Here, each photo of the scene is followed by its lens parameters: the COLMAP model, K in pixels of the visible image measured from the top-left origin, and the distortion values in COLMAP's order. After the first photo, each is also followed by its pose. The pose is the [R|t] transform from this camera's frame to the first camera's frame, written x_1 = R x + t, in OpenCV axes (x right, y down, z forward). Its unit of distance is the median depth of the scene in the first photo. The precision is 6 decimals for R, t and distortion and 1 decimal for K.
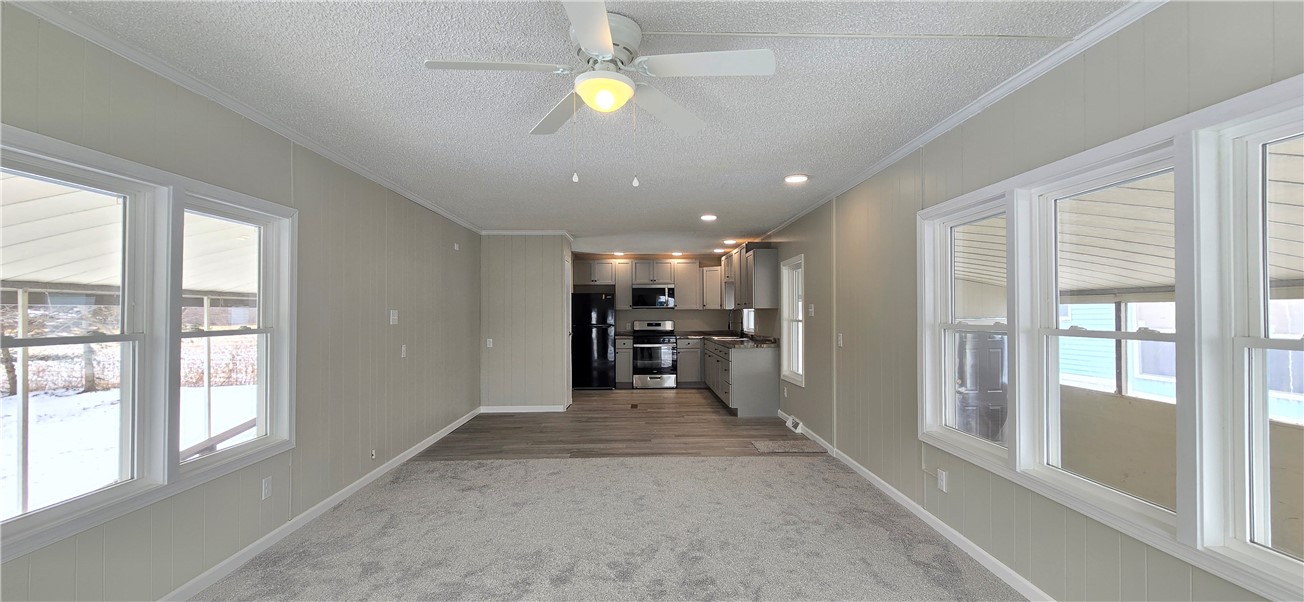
lens RADIAL K [[540.2, 0, 652.0], [0, 540.2, 301.0], [0, 0, 1]] dist [-0.002267, -0.000393]
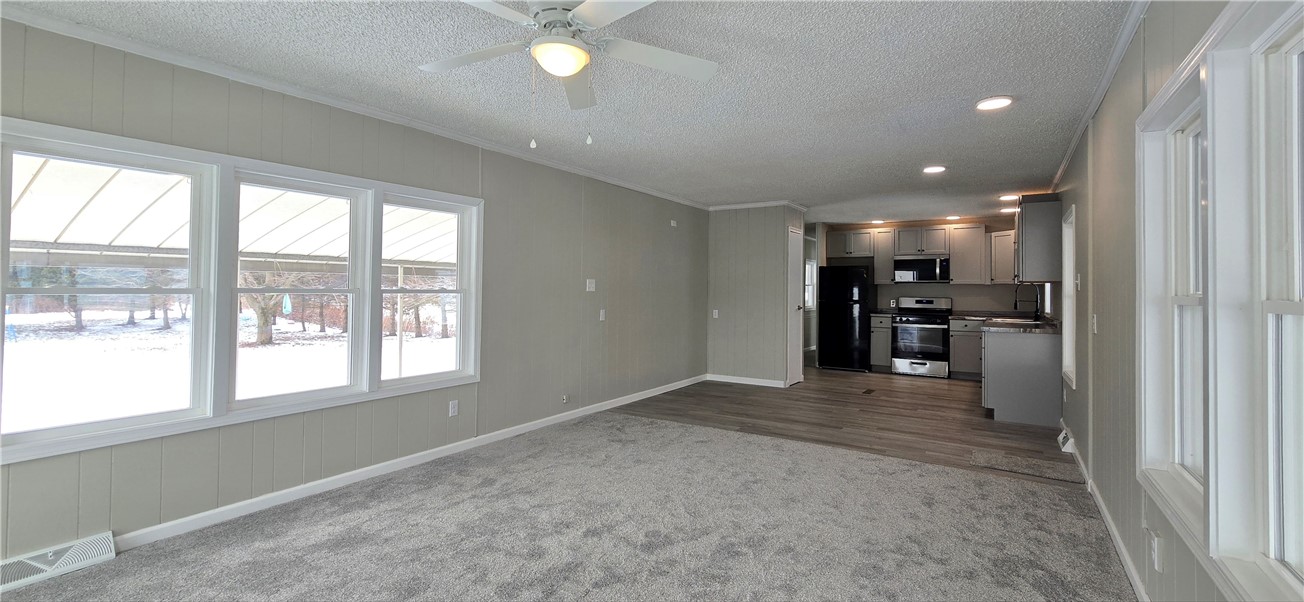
lens RADIAL K [[534.7, 0, 652.5], [0, 534.7, 273.4], [0, 0, 1]] dist [-0.001455, -0.000219]
pose [[0.821313, -0.006428, -0.570442, 0.287845], [-0.000076, 0.999935, -0.011377, 0.016935], [0.570478, 0.009388, 0.821259, 0.120436]]
